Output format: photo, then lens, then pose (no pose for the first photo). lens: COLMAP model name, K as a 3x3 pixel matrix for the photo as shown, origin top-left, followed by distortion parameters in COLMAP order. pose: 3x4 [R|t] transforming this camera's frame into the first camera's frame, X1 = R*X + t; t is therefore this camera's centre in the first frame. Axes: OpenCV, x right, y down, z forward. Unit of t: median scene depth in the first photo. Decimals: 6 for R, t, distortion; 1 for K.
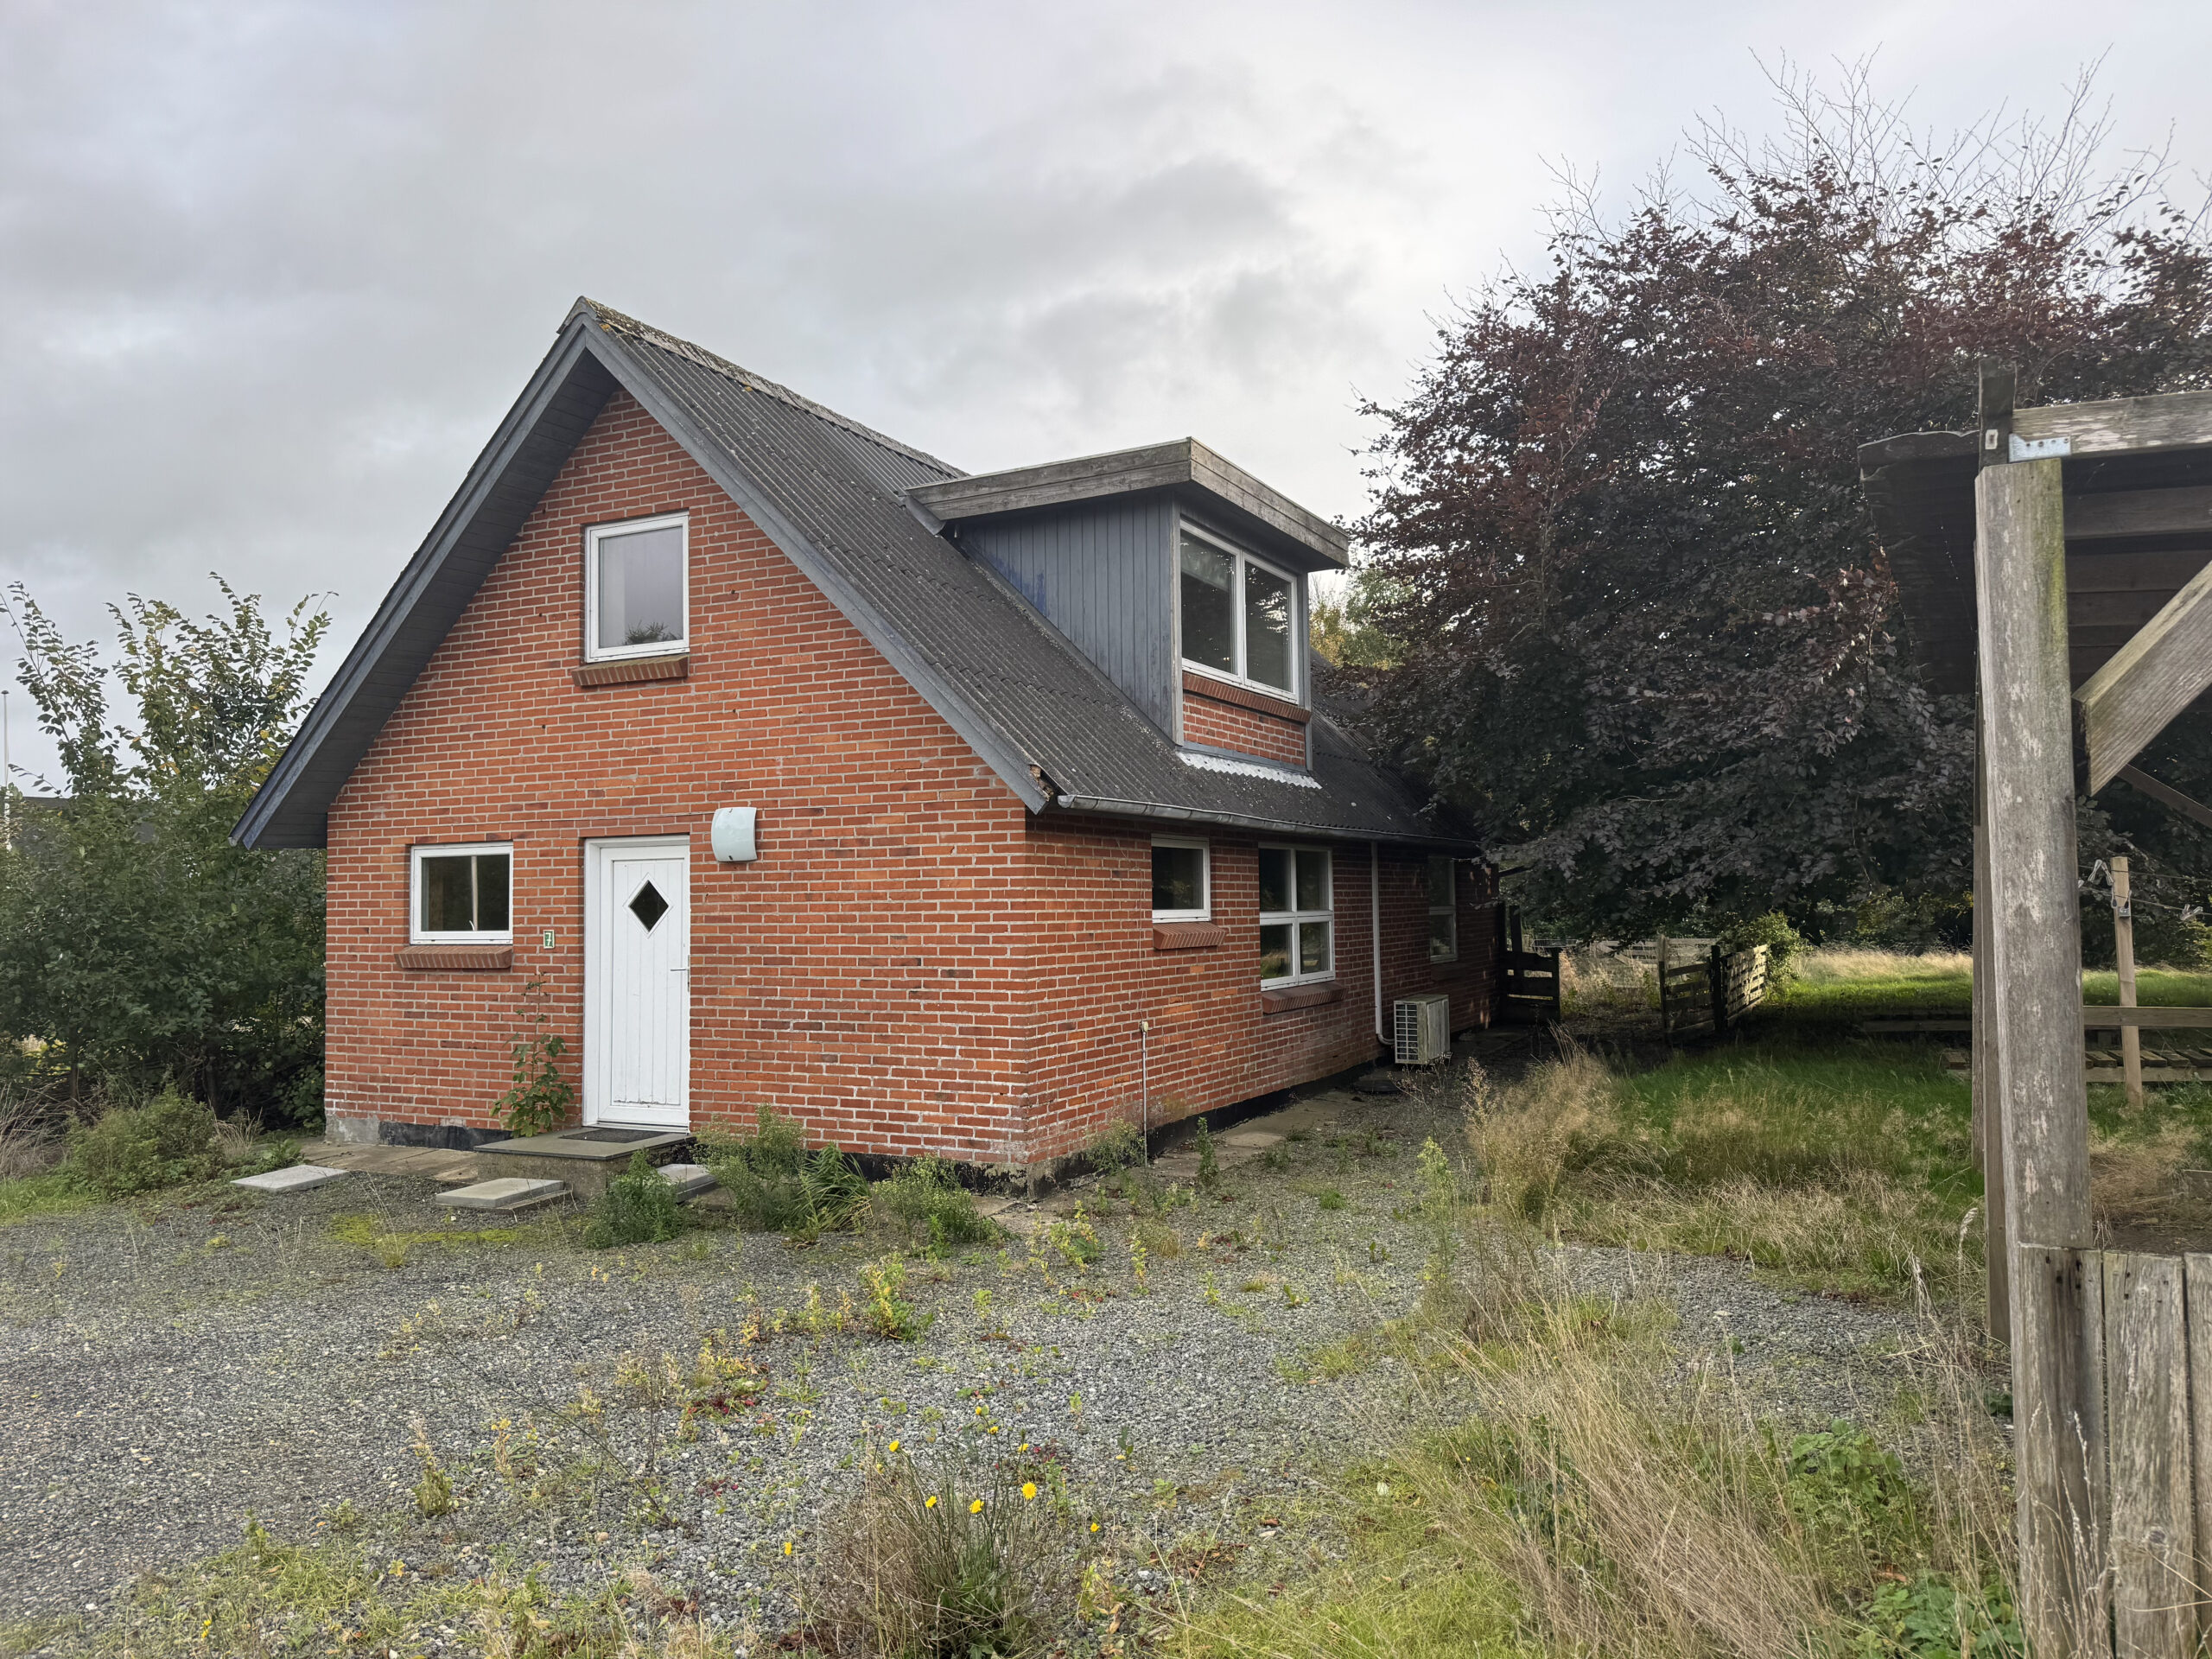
lens RADIAL K [[1546.0, 0, 1126.3], [0, 1546.0, 822.9], [0, 0, 1]] dist [0.014100, -0.040856]
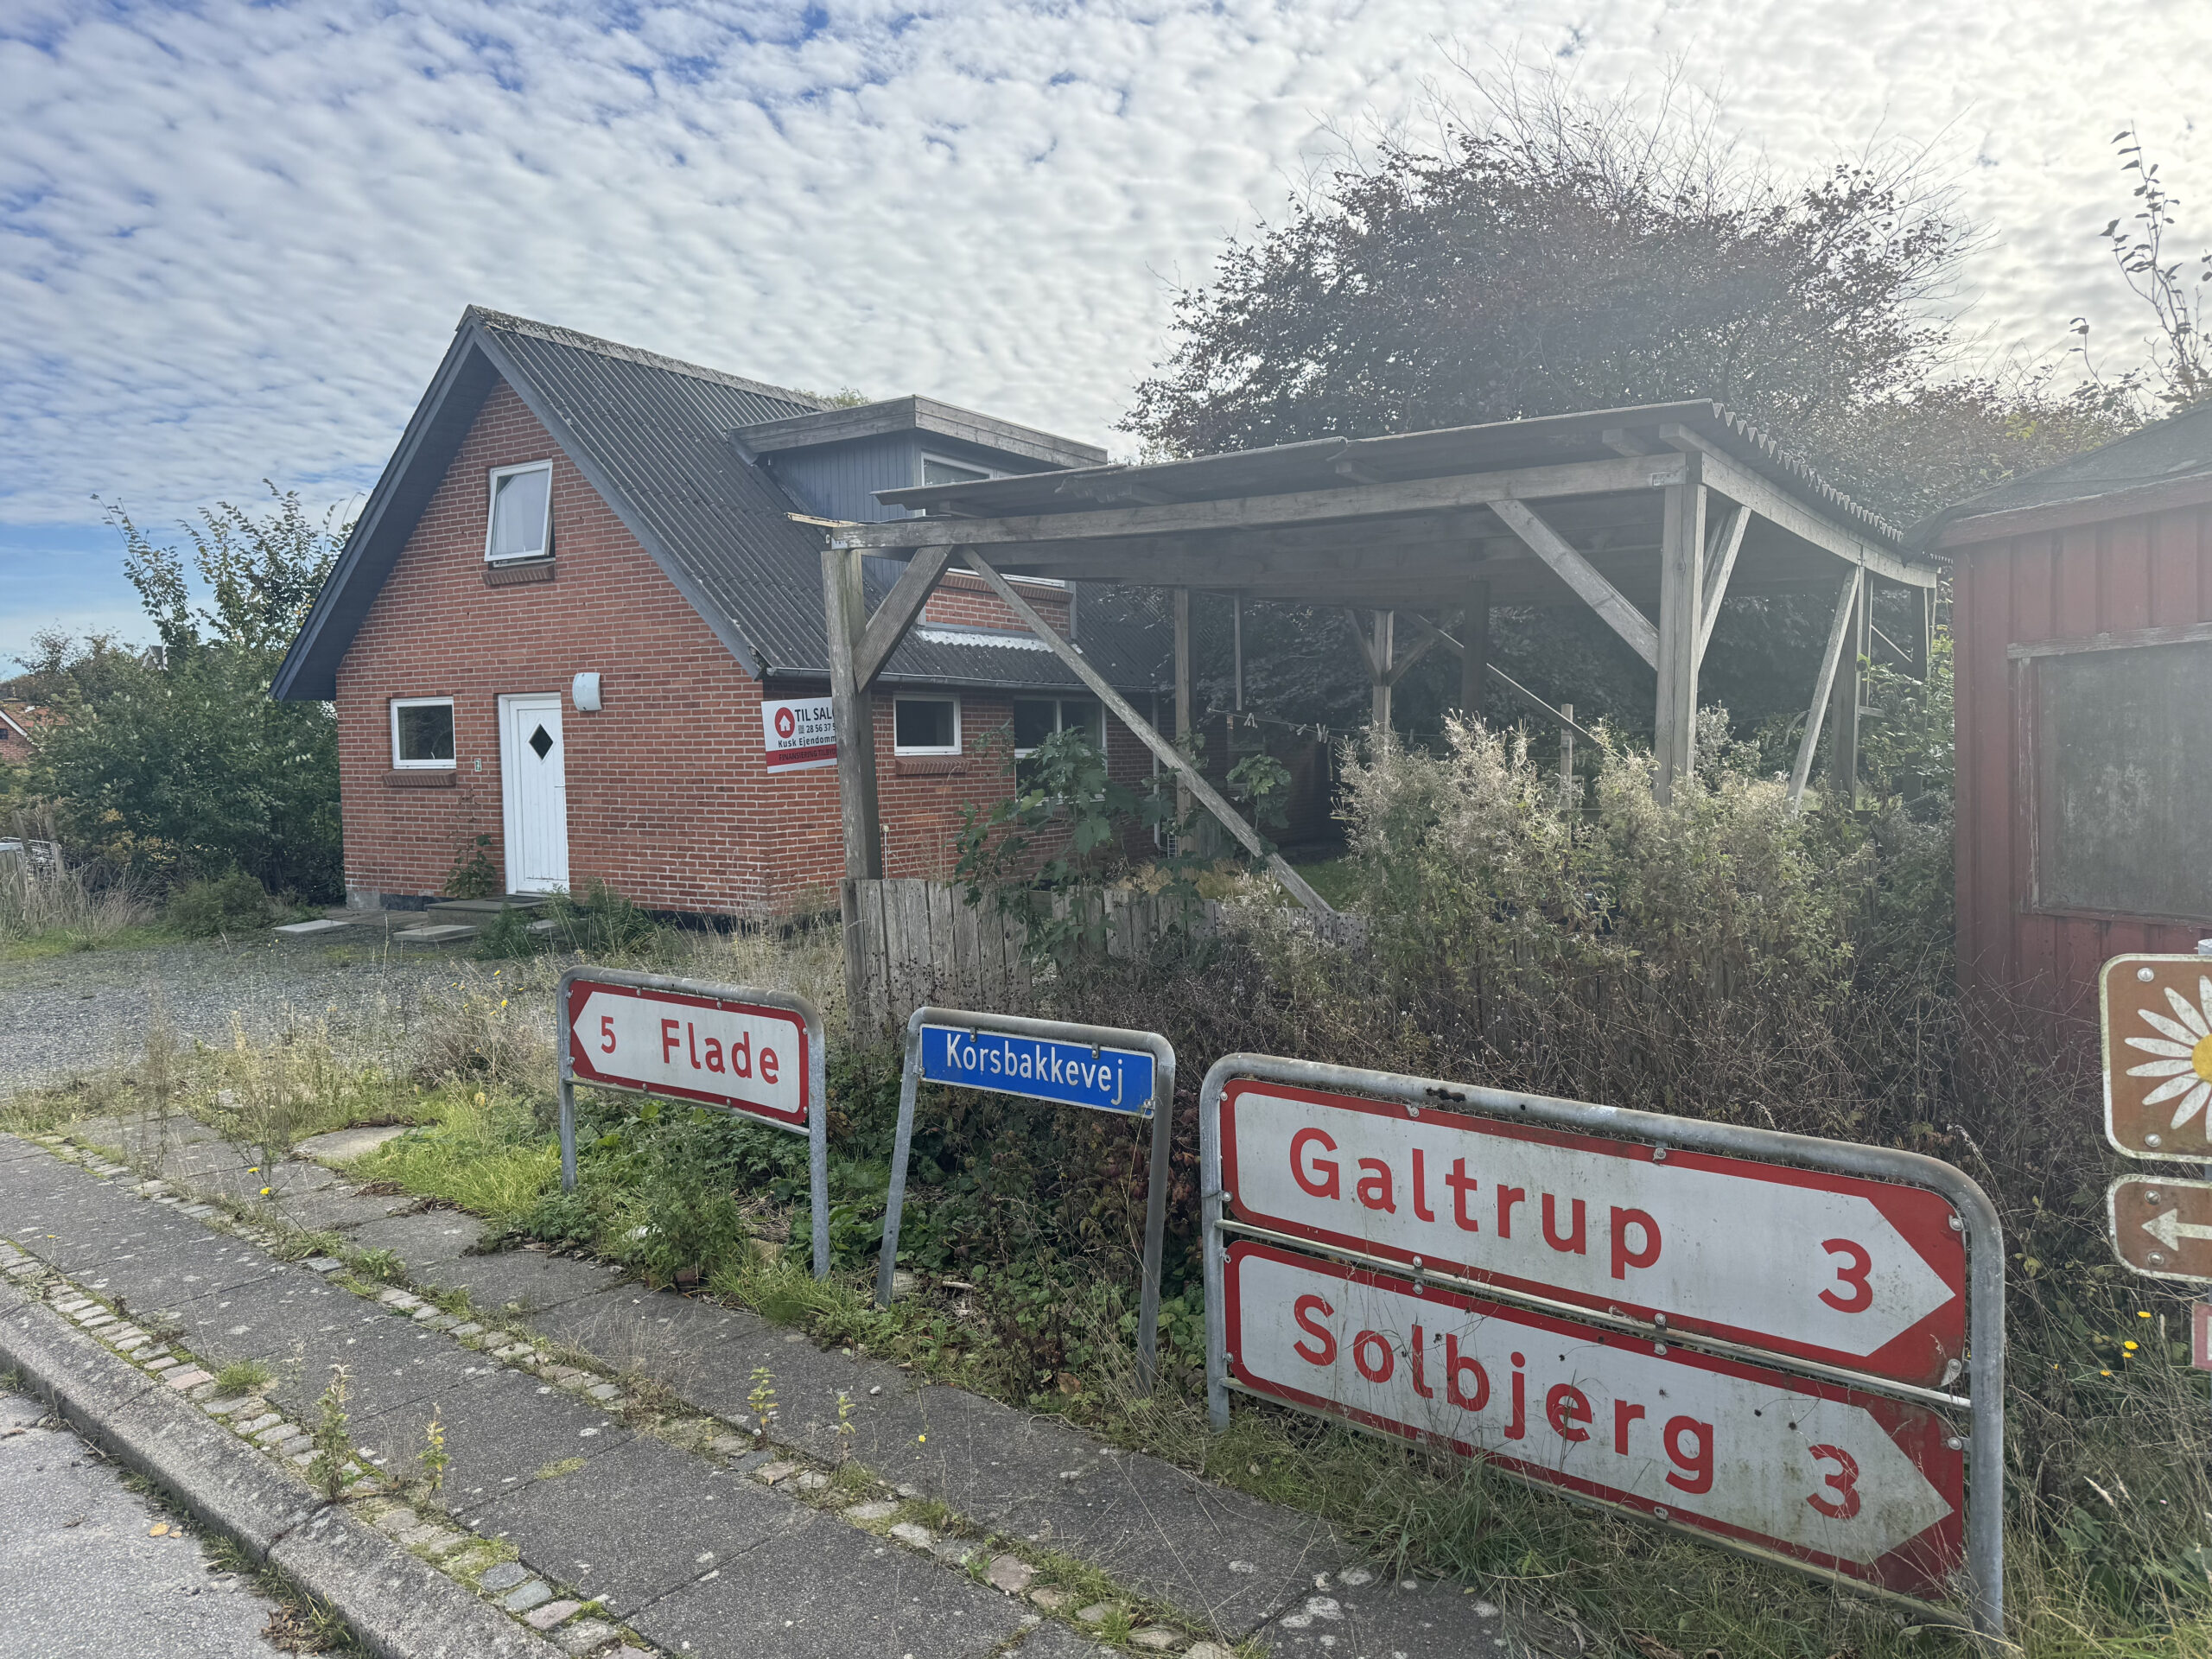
lens RADIAL K [[1546.0, 0, 1091.1], [0, 1546.0, 845.2], [0, 0, 1]] dist [0.014100, -0.040856]
pose [[0.995111, 0.009360, -0.098317, 0.330197], [0.002101, 0.993267, 0.115831, -0.015577], [0.098739, -0.115472, 0.988391, -0.360873]]
